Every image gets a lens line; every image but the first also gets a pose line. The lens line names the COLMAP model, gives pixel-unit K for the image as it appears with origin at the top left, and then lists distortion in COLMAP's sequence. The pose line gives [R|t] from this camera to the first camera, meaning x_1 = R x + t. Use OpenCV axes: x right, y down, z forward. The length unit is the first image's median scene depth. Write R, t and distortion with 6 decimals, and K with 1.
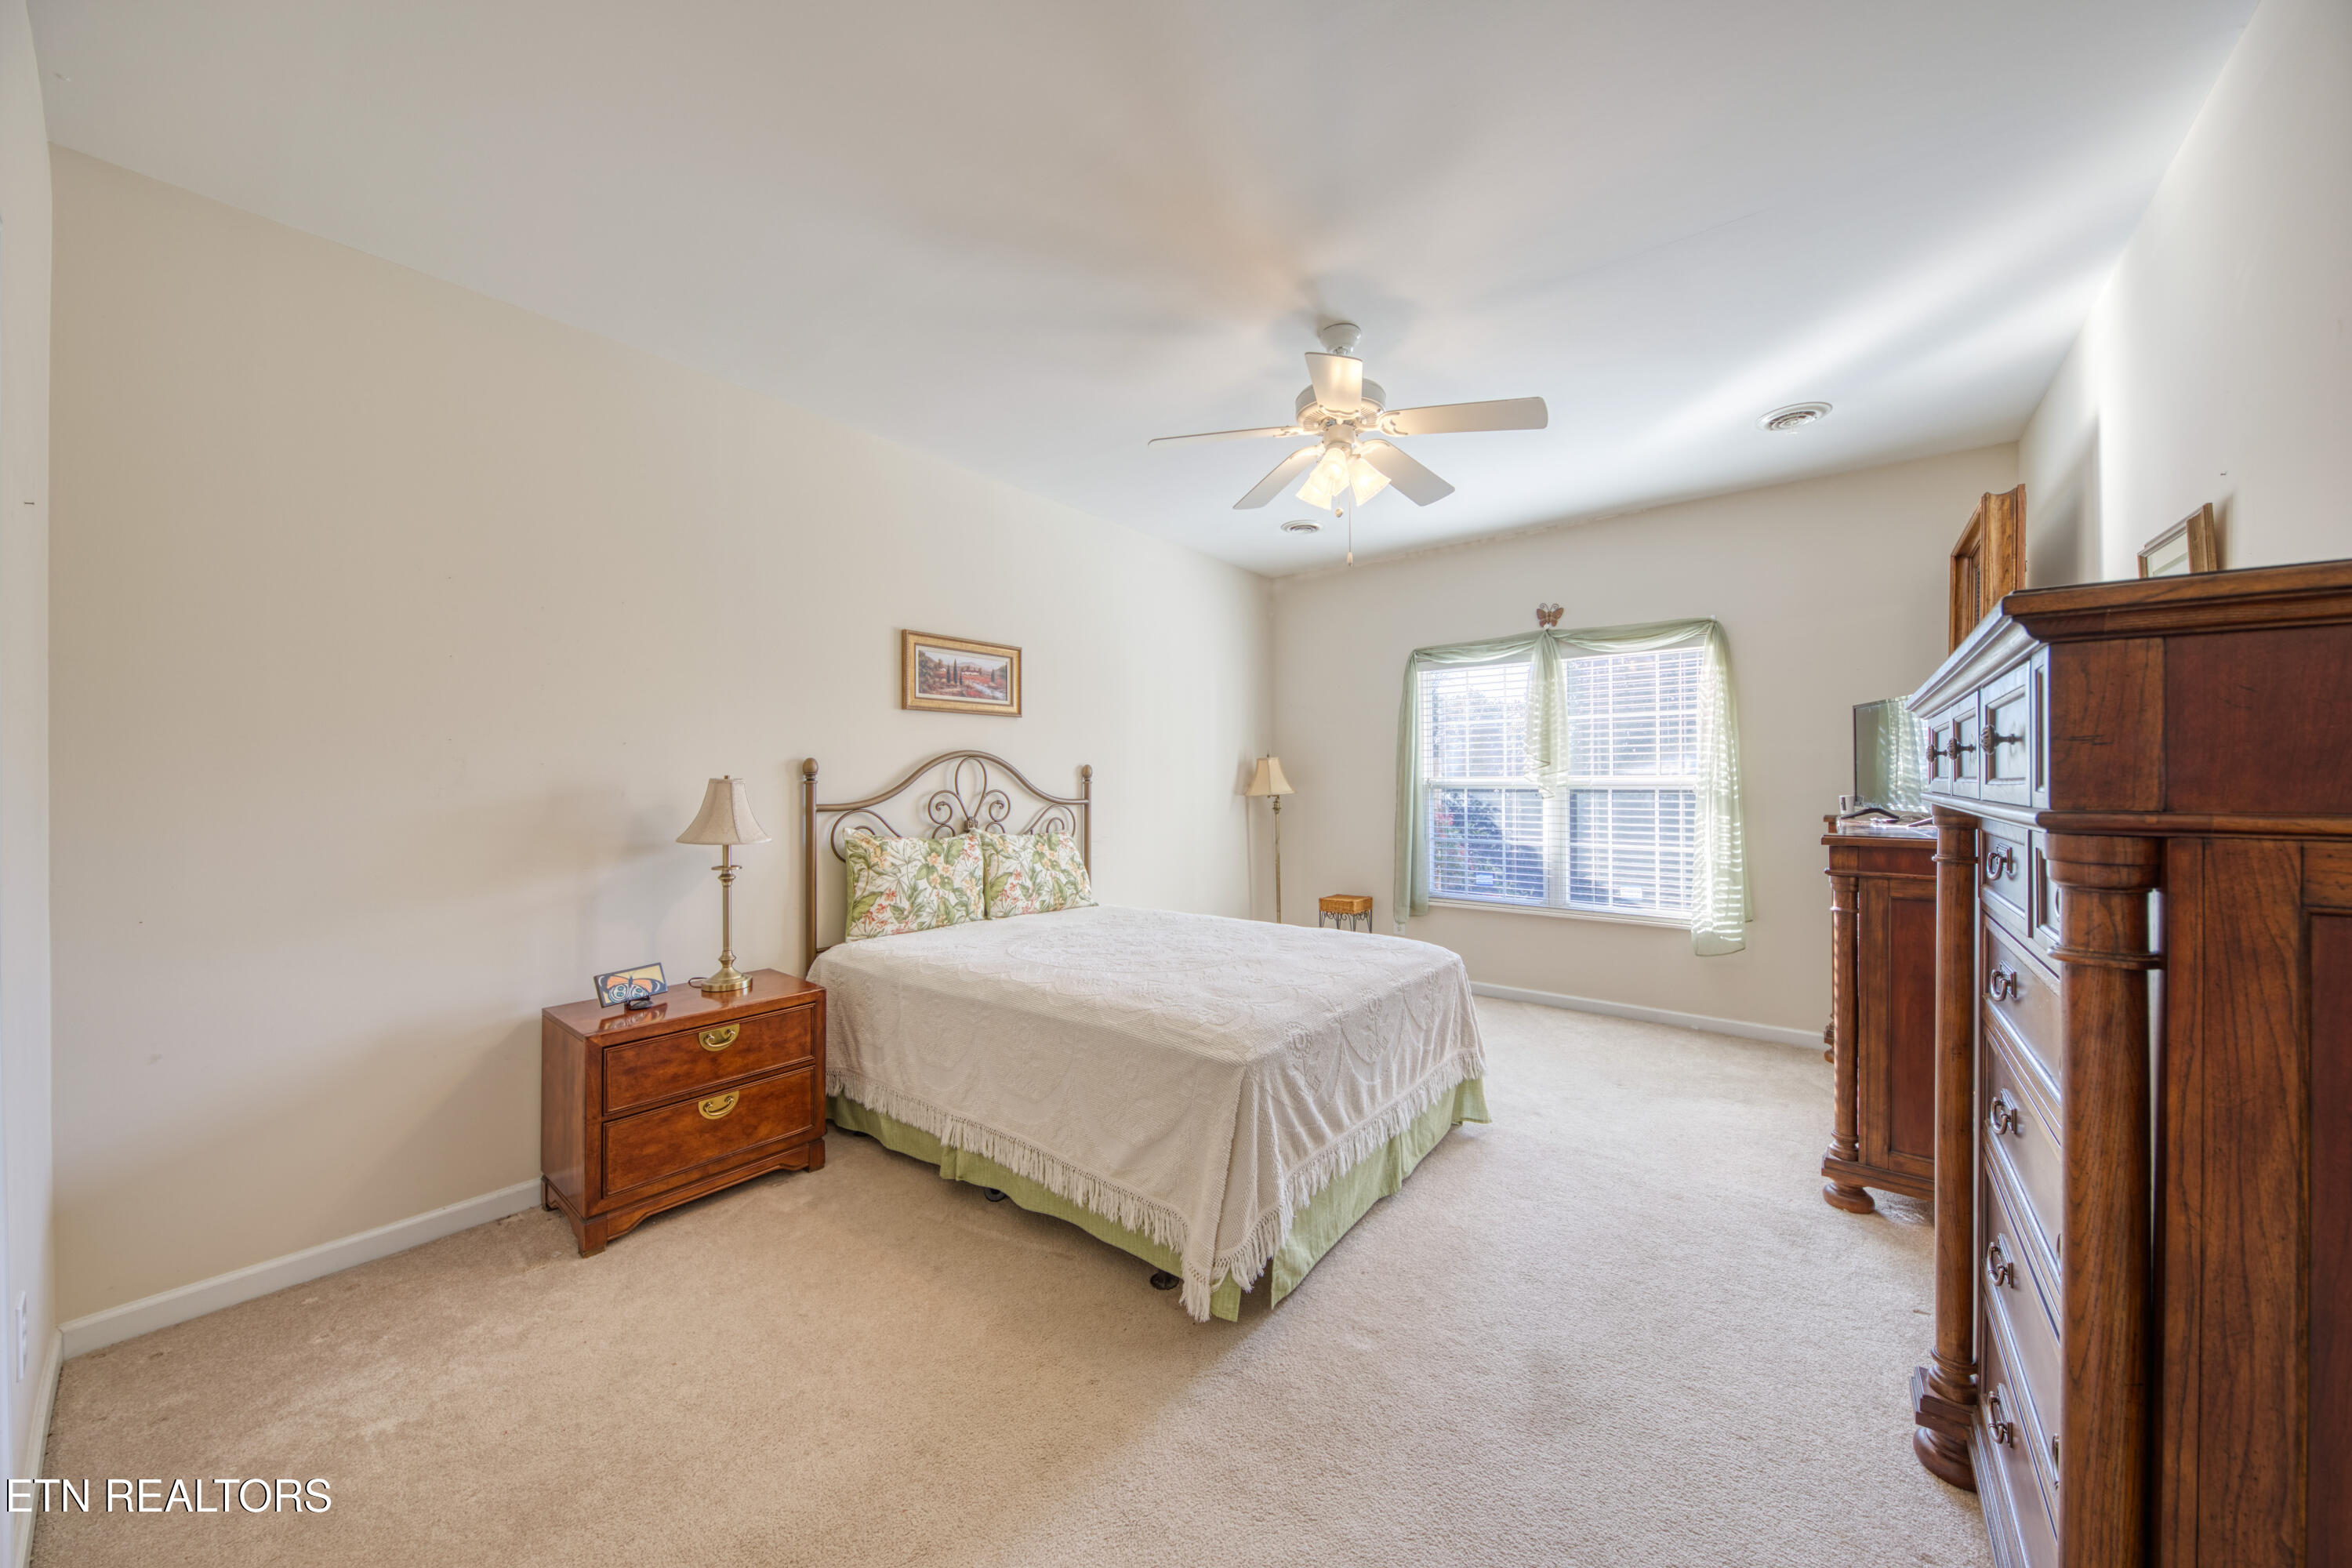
lens RADIAL K [[819.2, 0, 1184.2], [0, 819.2, 786.5], [0, 0, 1]] dist [-0.006994, -0.000703]
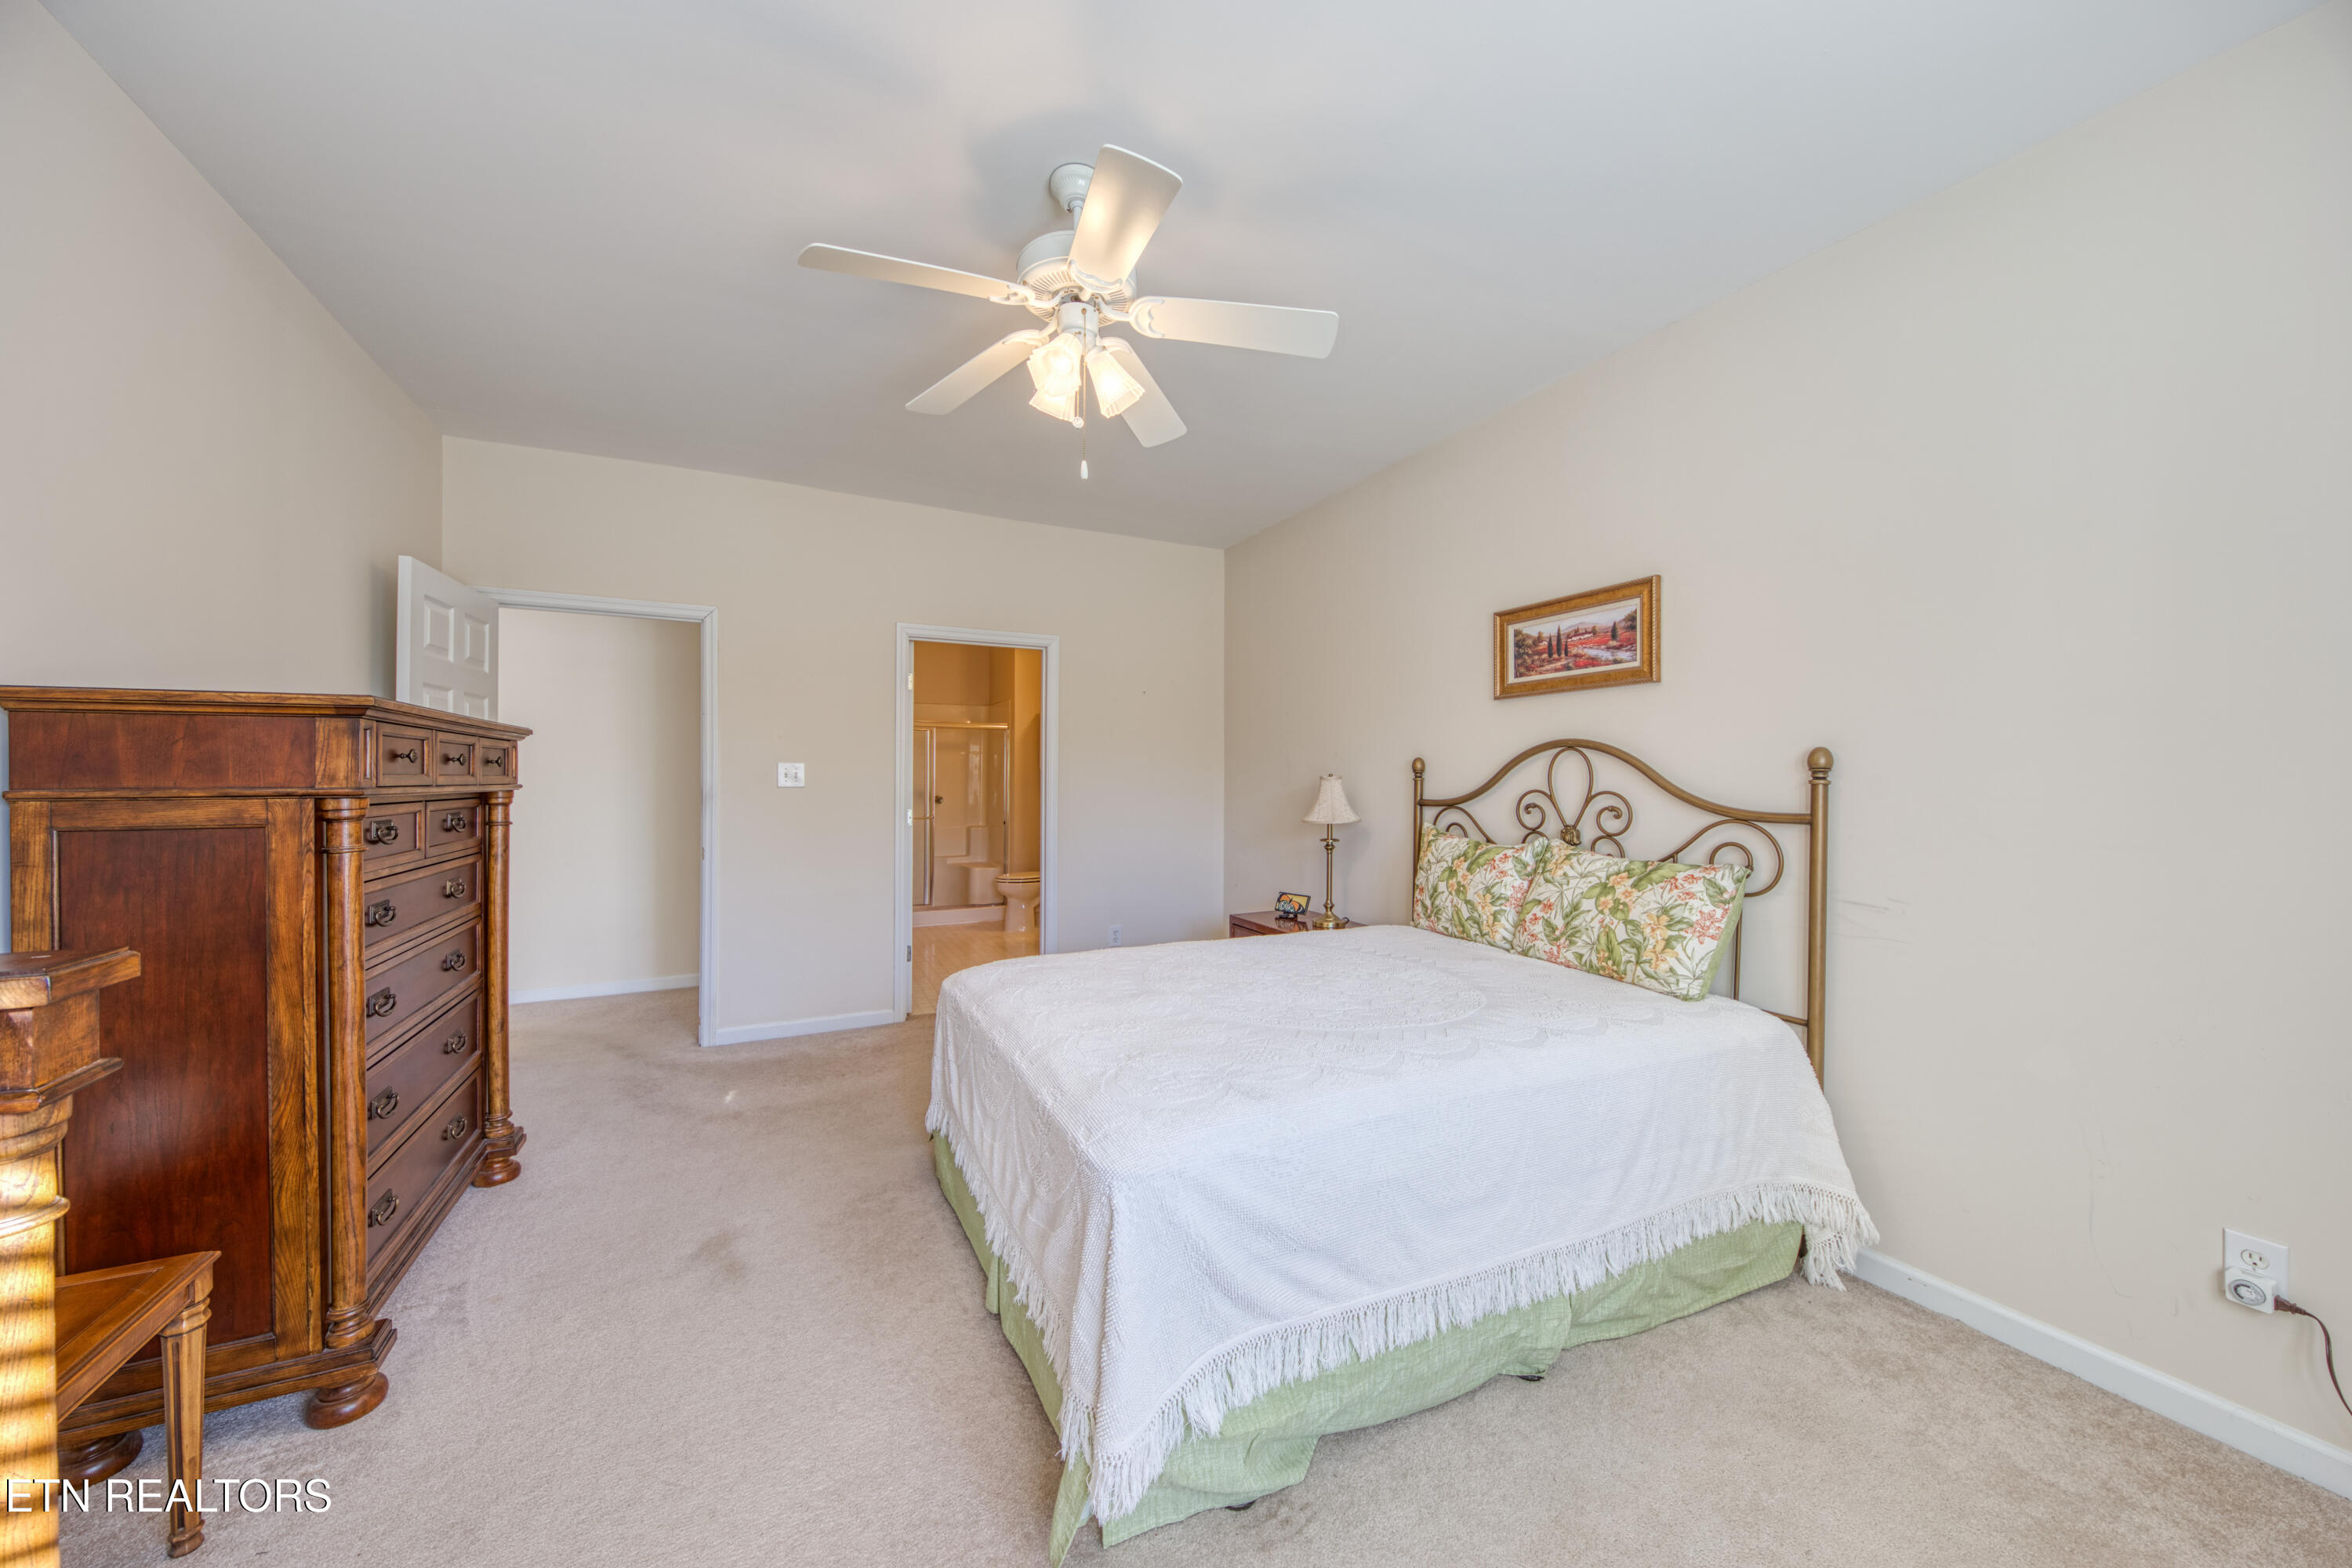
lens RADIAL K [[819.2, 0, 1183.8], [0, 819.2, 779.0], [0, 0, 1]] dist [-0.006994, -0.000703]
pose [[-0.402639, 0.010231, -0.915302, 0.602385], [0.000934, 0.999942, 0.010766, -0.015044], [0.915359, 0.003480, -0.402625, 0.993403]]
